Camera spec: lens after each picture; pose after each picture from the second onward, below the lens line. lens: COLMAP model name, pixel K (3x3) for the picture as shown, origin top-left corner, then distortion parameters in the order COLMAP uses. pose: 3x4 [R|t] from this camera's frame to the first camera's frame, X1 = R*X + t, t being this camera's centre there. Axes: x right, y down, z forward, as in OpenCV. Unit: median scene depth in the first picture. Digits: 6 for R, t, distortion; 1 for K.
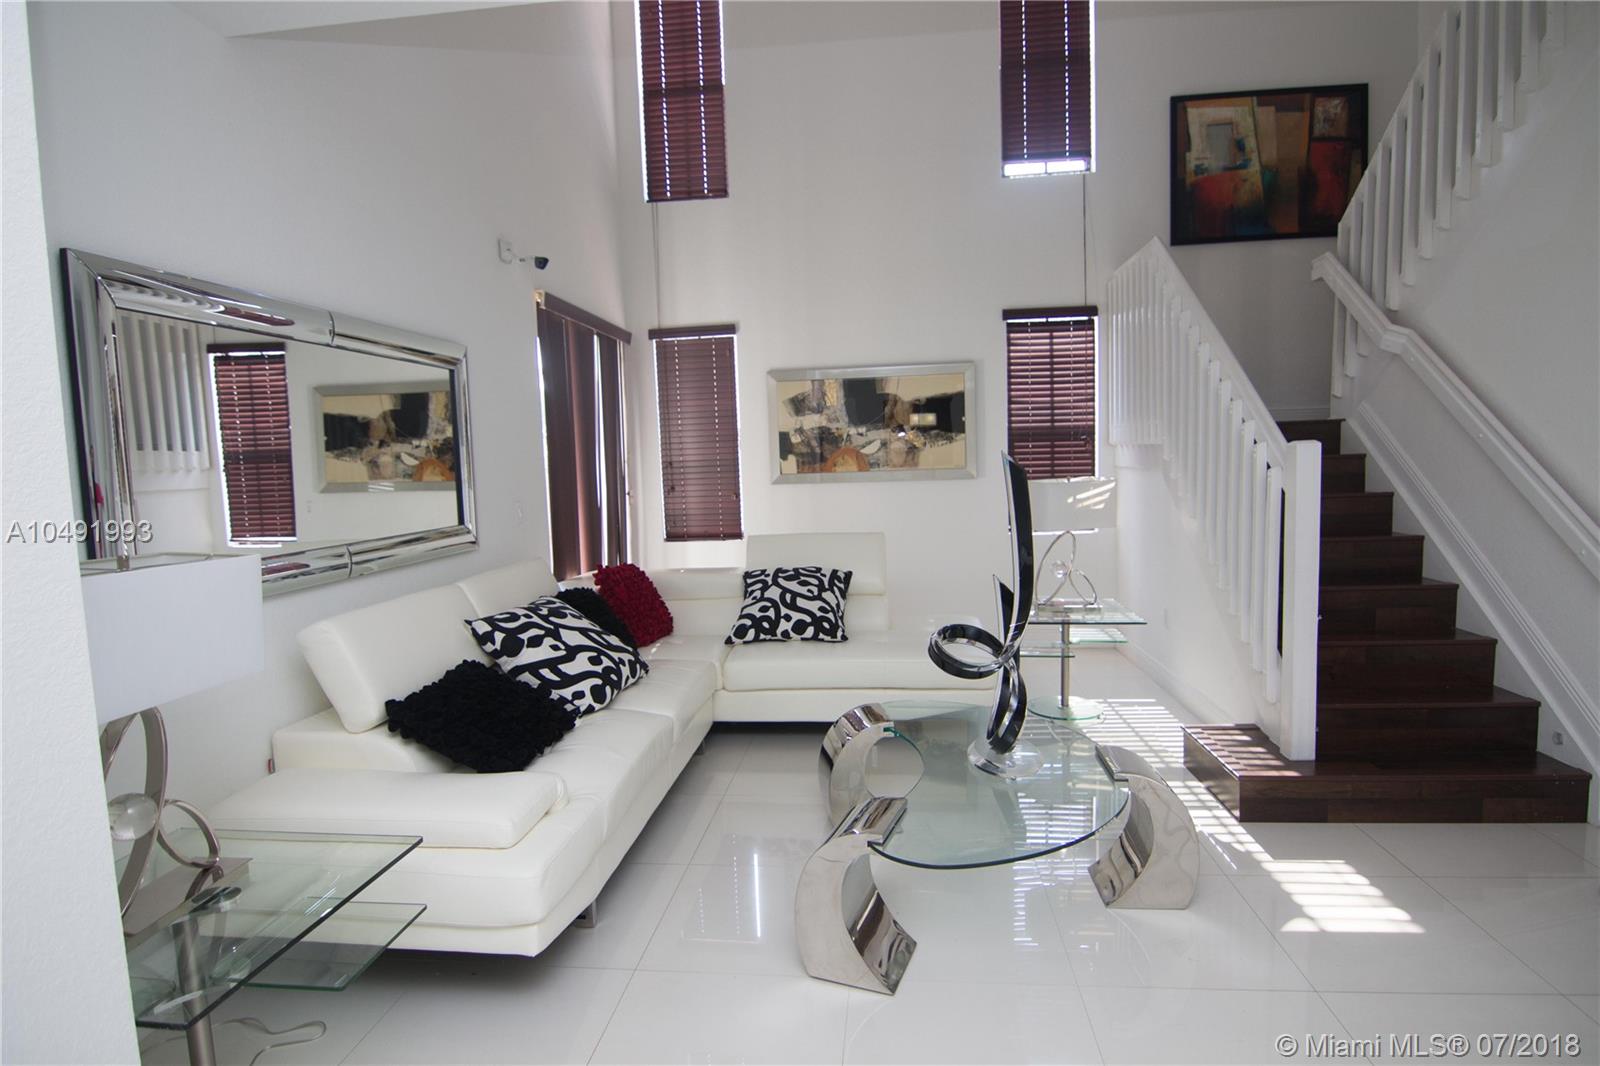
lens RADIAL K [[824.3, 0, 807.8], [0, 824.3, 534.0], [0, 0, 1]] dist [0.003561, -0.013727]
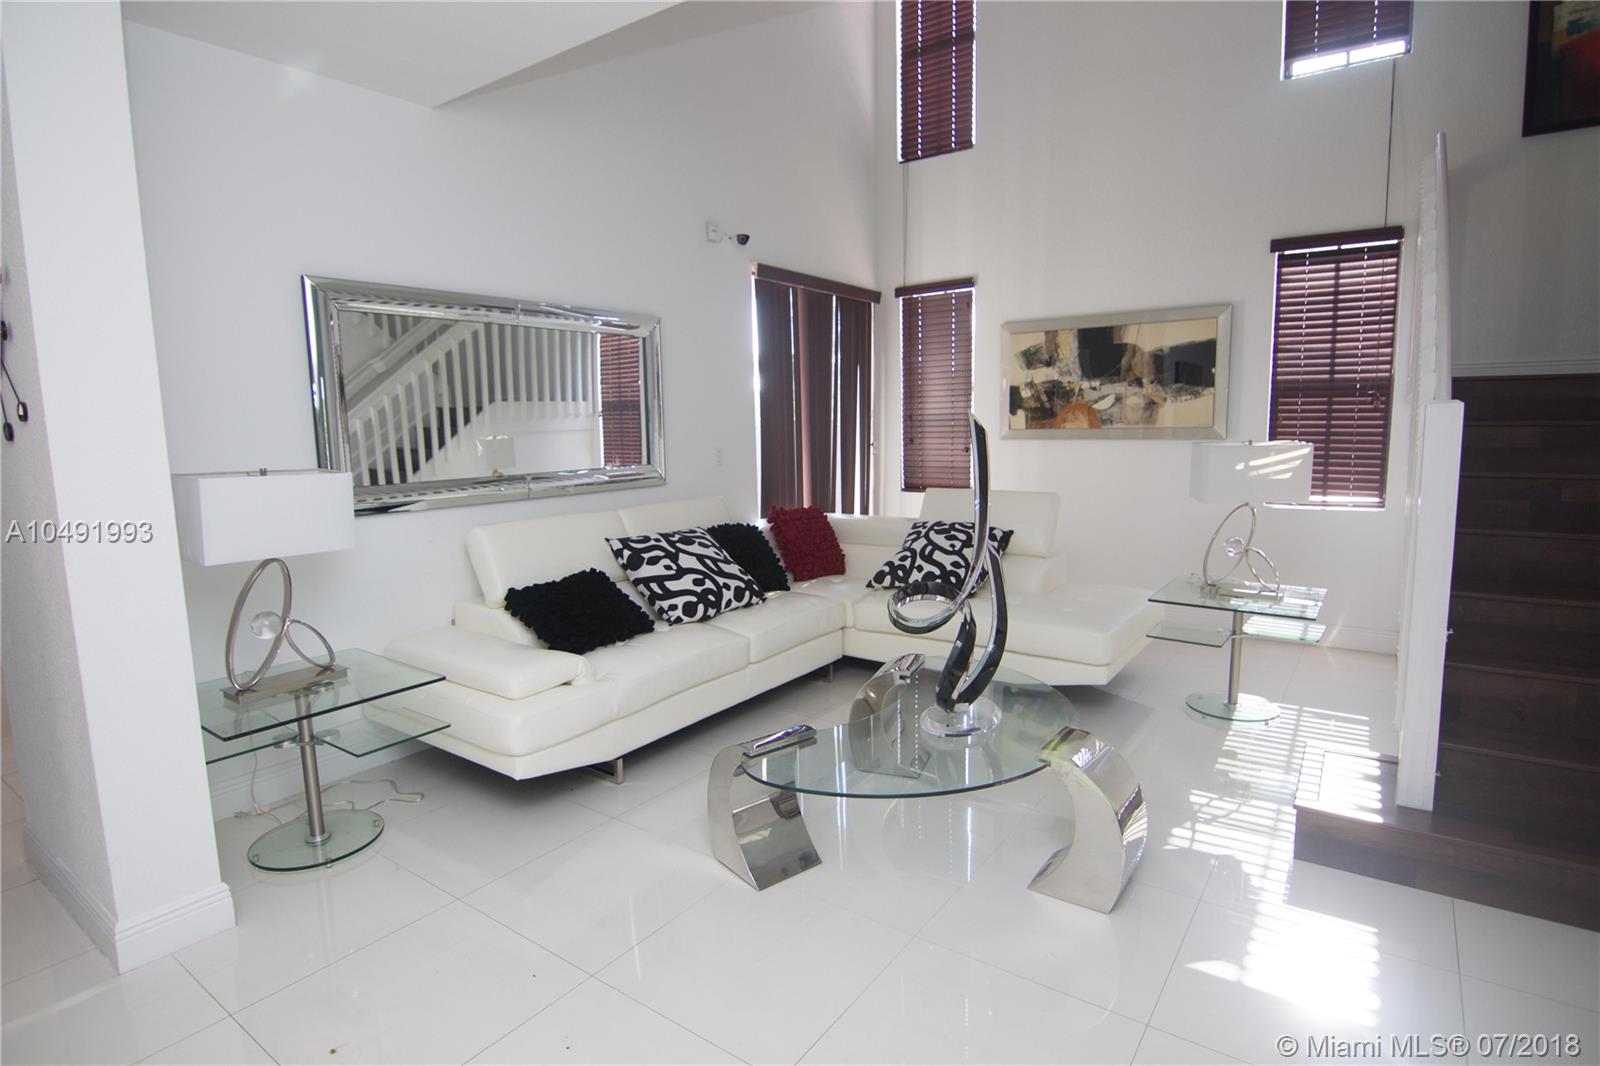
lens RADIAL K [[824.3, 0, 807.8], [0, 824.3, 534.0], [0, 0, 1]] dist [0.003561, -0.013727]
pose [[0.871092, 0.084694, -0.483763, 0.254828], [-0.056231, 0.995740, 0.073076, -0.006881], [0.487891, -0.036453, 0.872143, 0.020951]]
